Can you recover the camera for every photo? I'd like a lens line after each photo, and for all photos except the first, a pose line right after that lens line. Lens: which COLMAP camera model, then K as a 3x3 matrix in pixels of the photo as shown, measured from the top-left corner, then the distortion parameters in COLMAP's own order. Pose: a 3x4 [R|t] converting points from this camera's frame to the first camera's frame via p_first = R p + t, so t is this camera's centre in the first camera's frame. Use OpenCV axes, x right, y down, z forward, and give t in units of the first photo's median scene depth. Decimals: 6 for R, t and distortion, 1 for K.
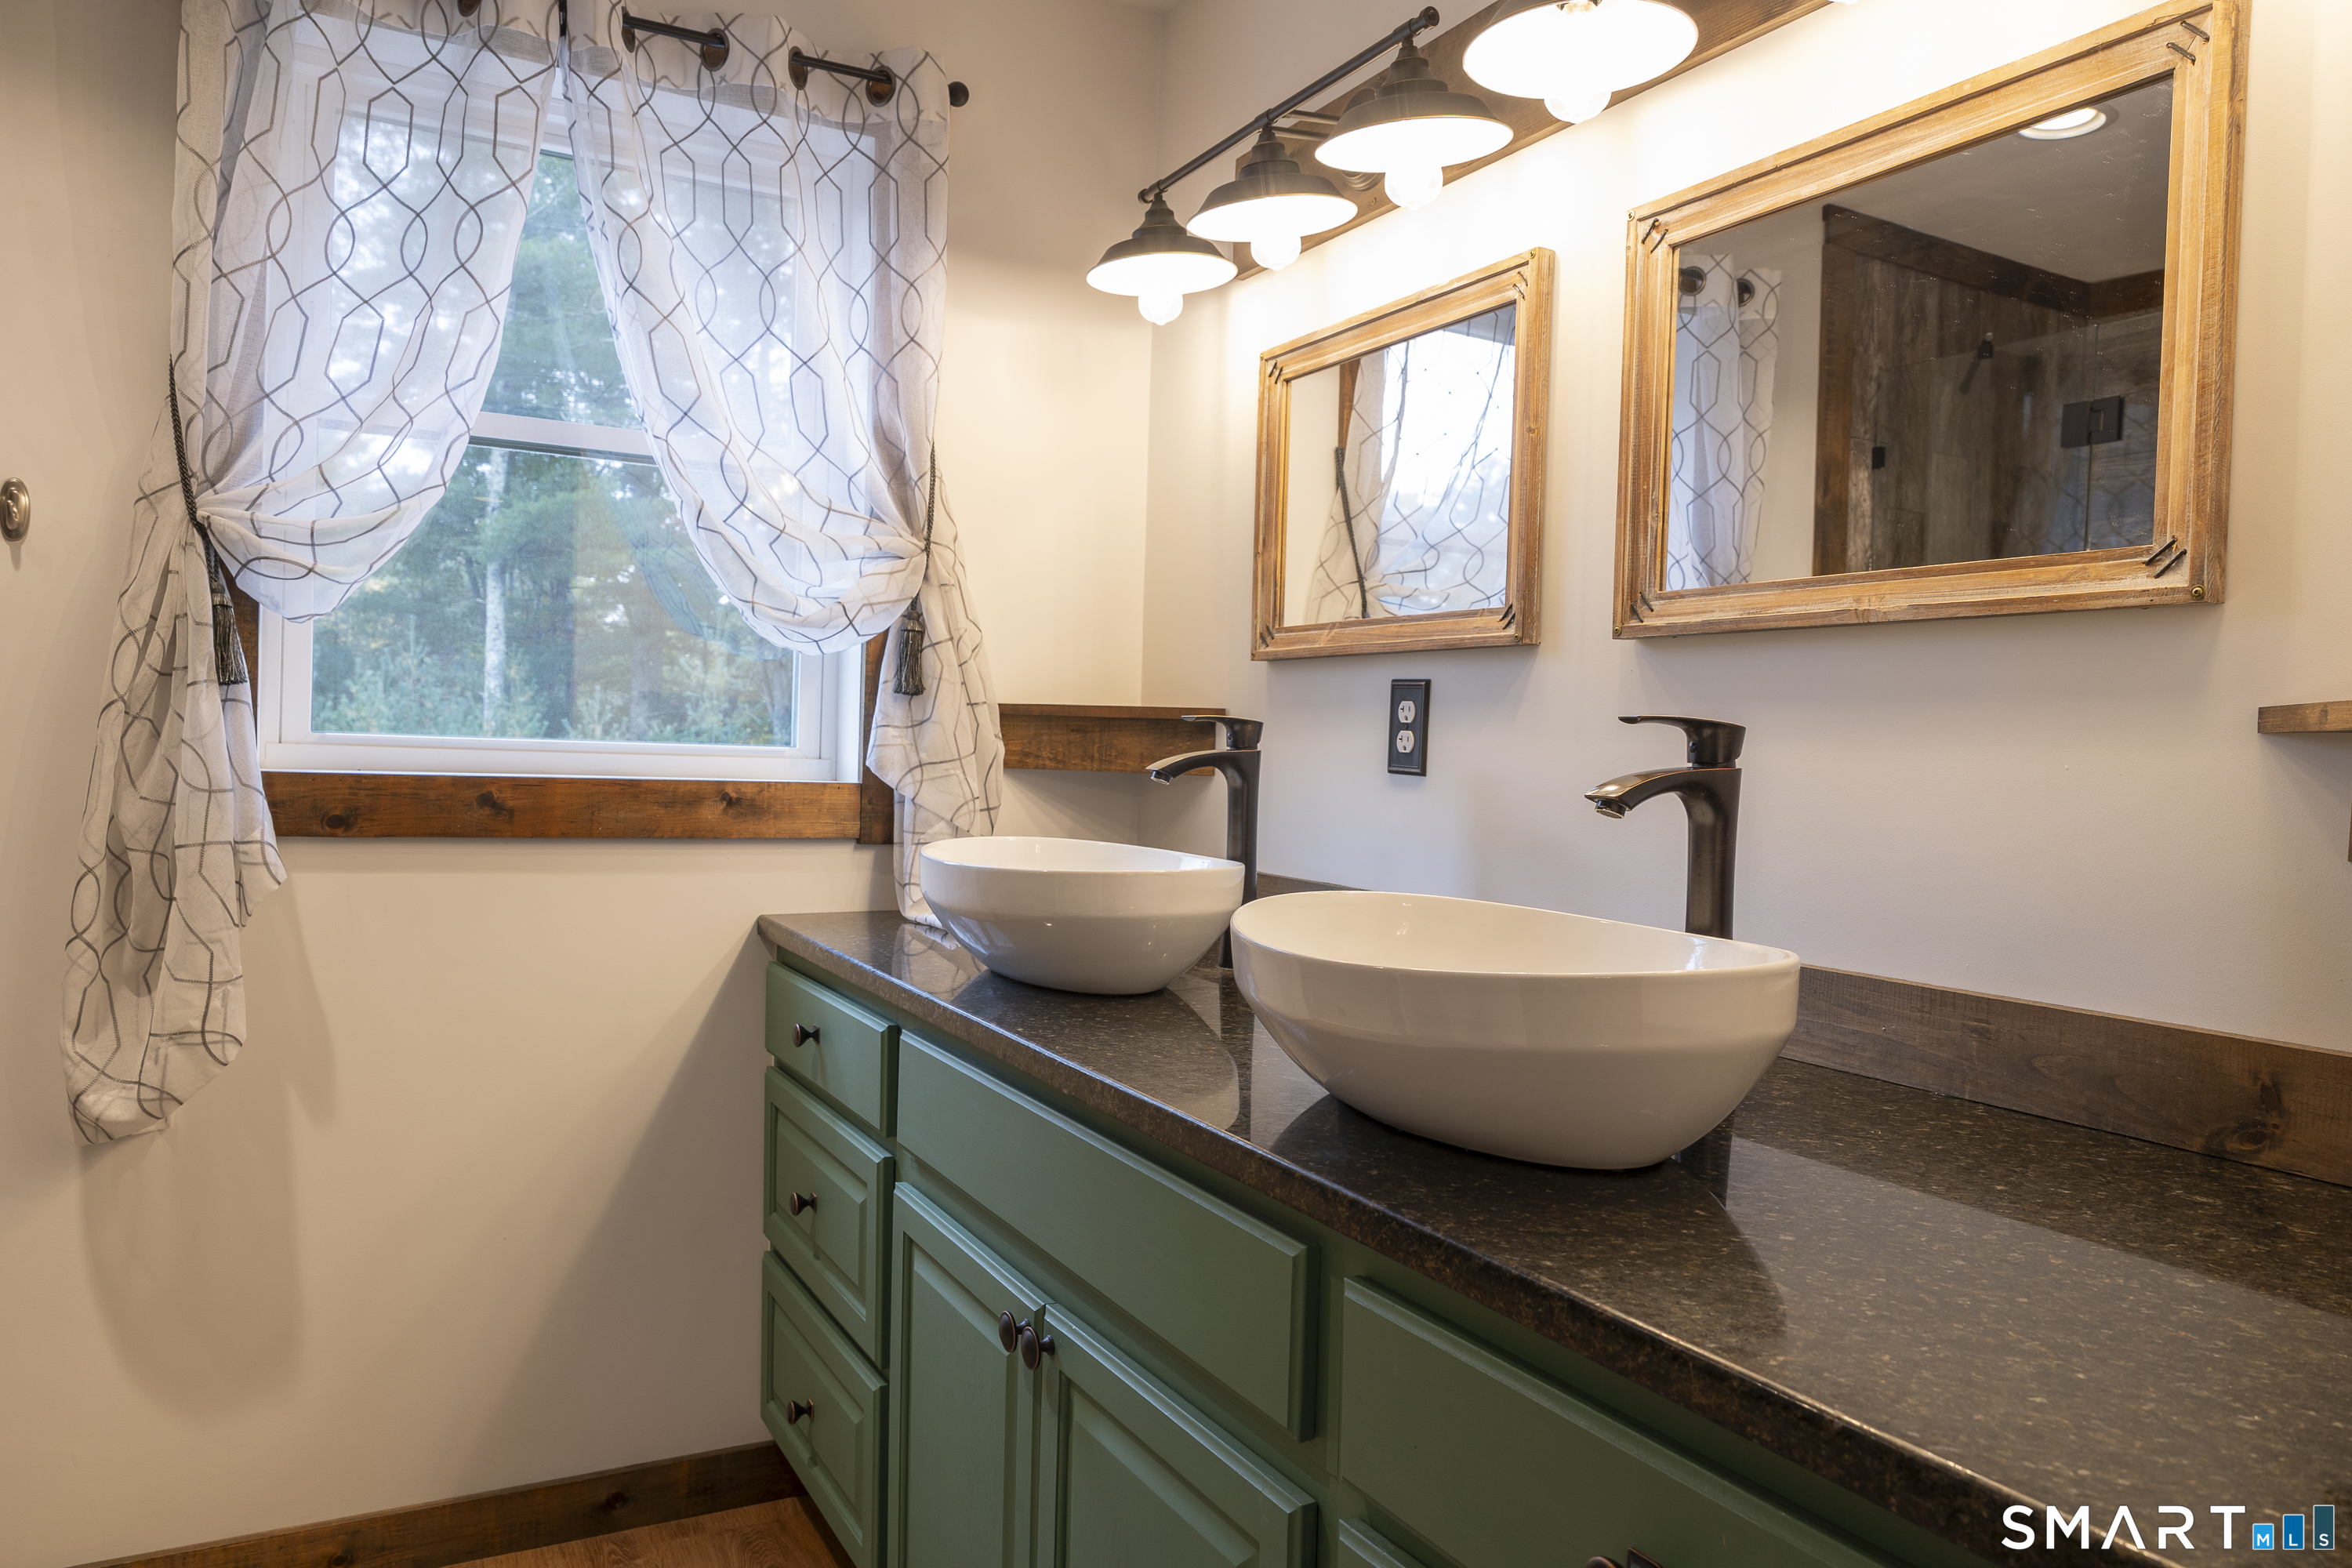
lens RADIAL K [[1625.4, 0, 1176.0], [0, 1625.4, 784.0], [0, 0, 1]] dist [-0.003204, -0.001079]
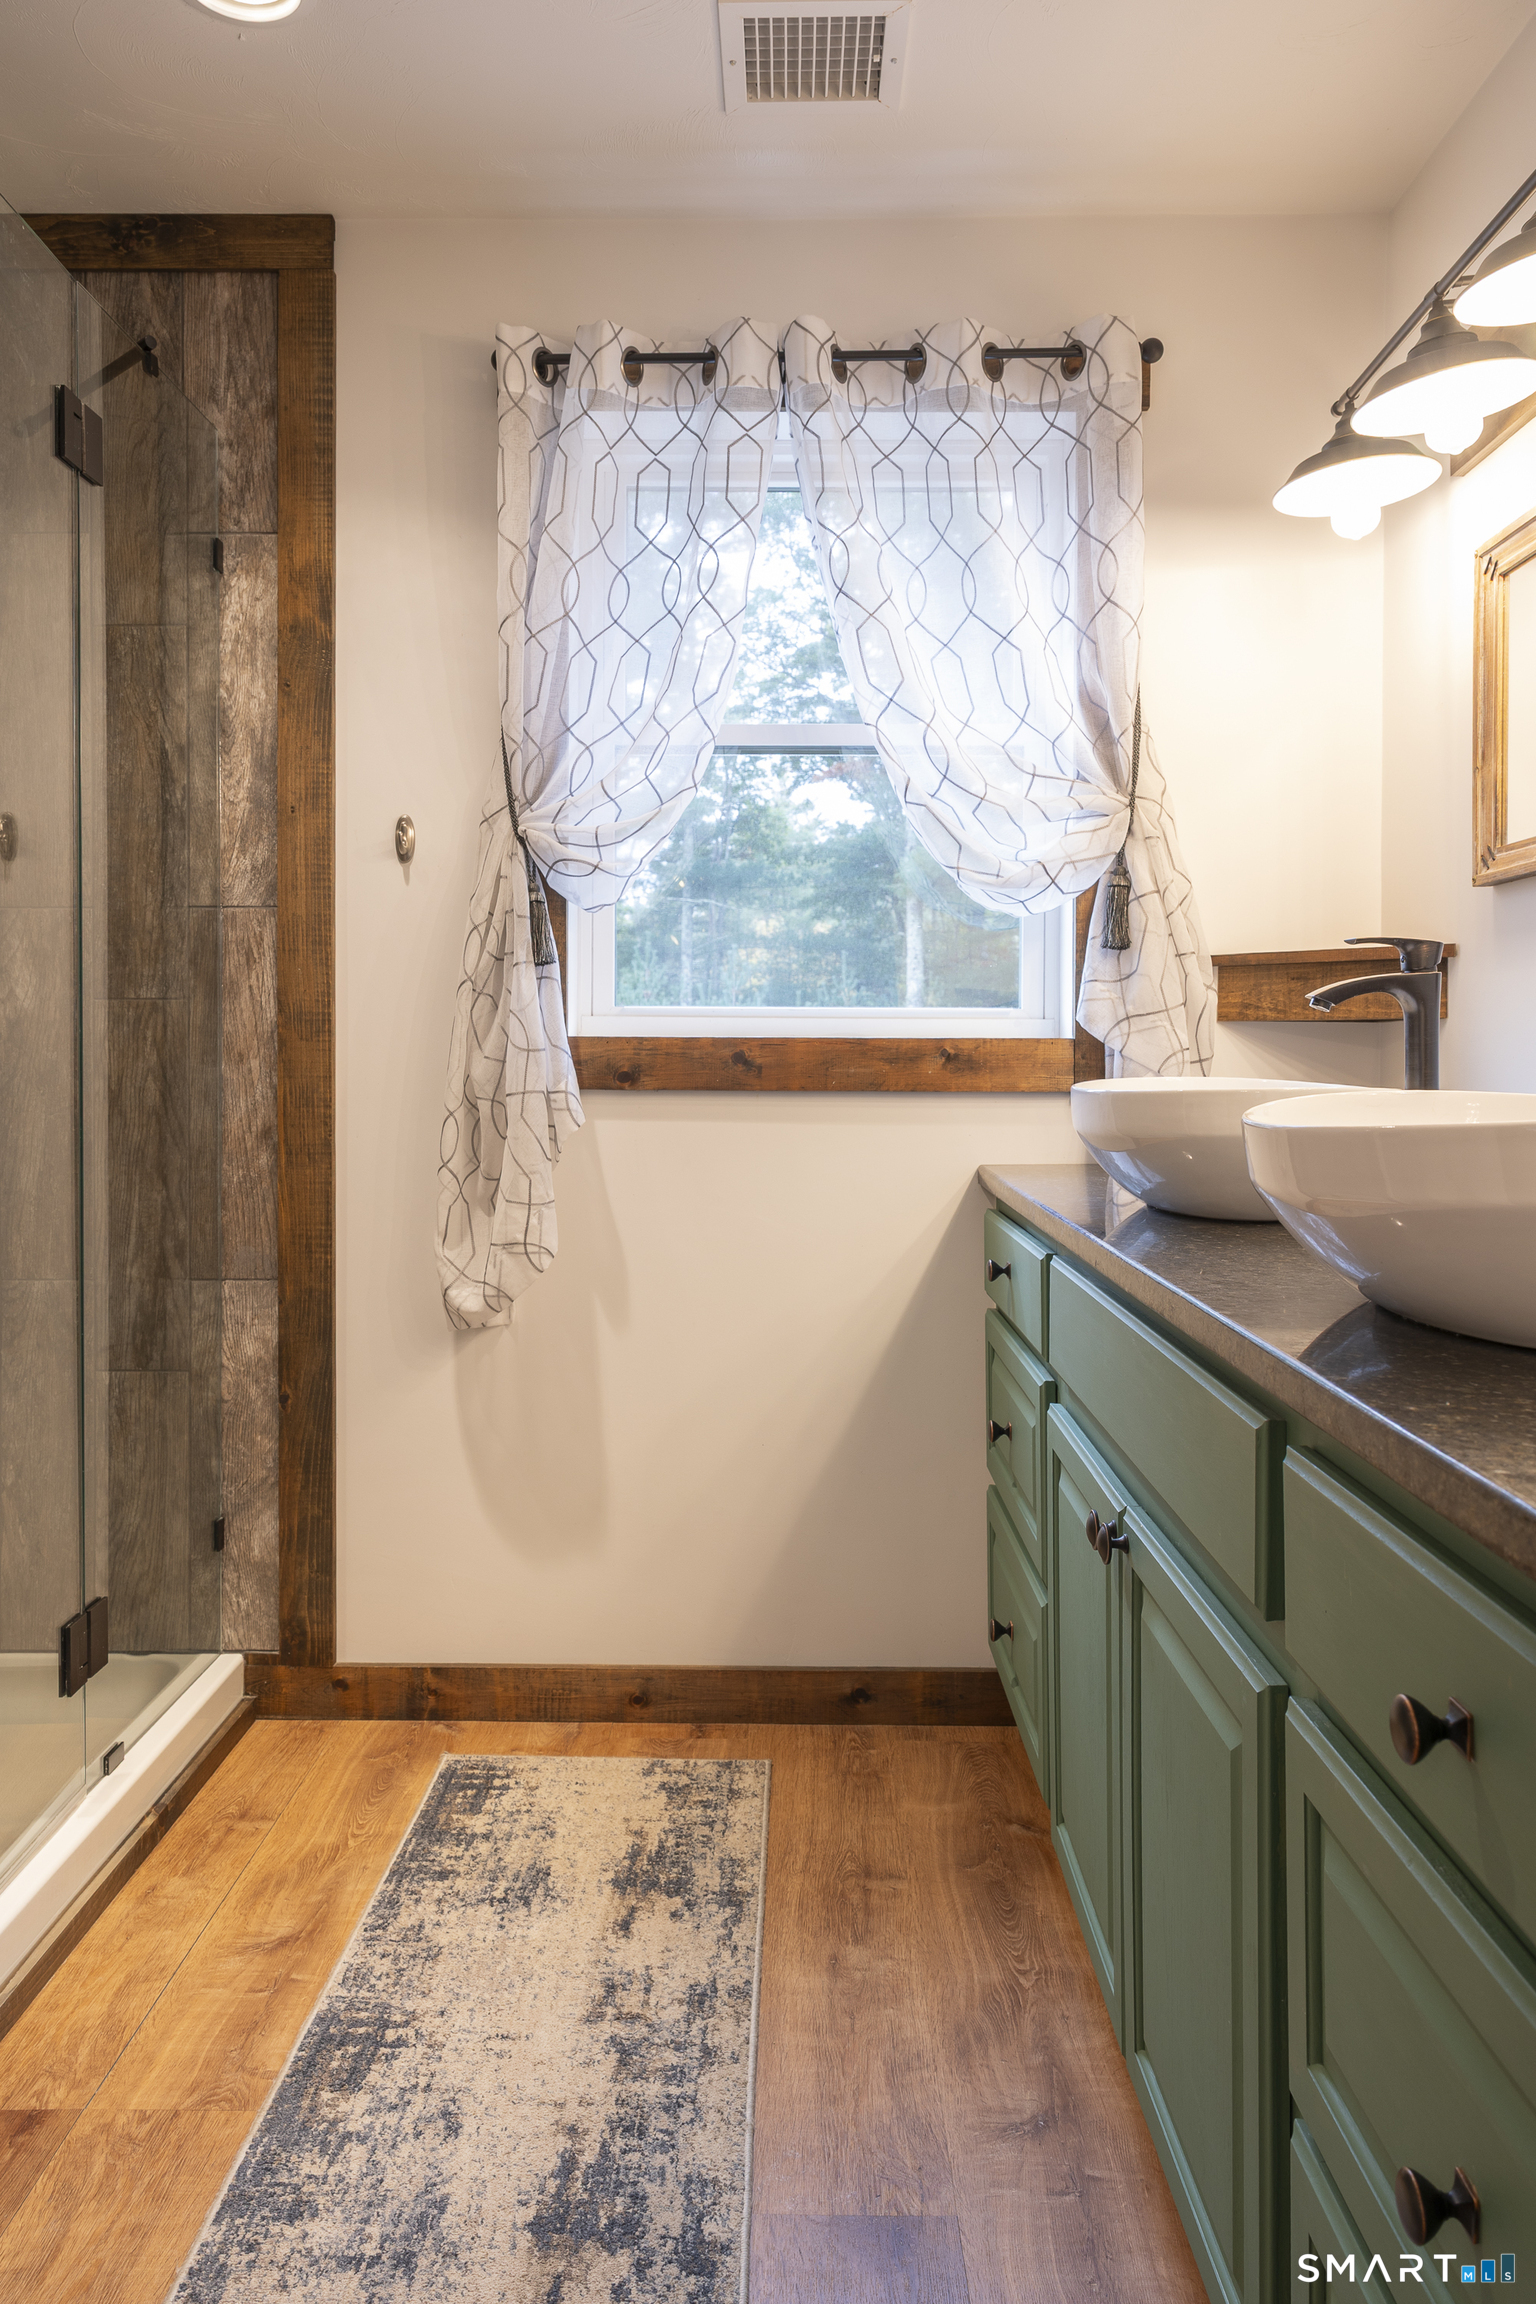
lens RADIAL K [[1675.4, 0, 765.0], [0, 1675.4, 1106.9], [0, 0, 1]] dist [-0.006599, 0.007045]
pose [[0.862267, -0.016632, -0.506181, 0.187470], [0.010411, 0.999832, -0.015117, 0.061434], [0.506347, 0.007765, 0.862295, -0.013693]]
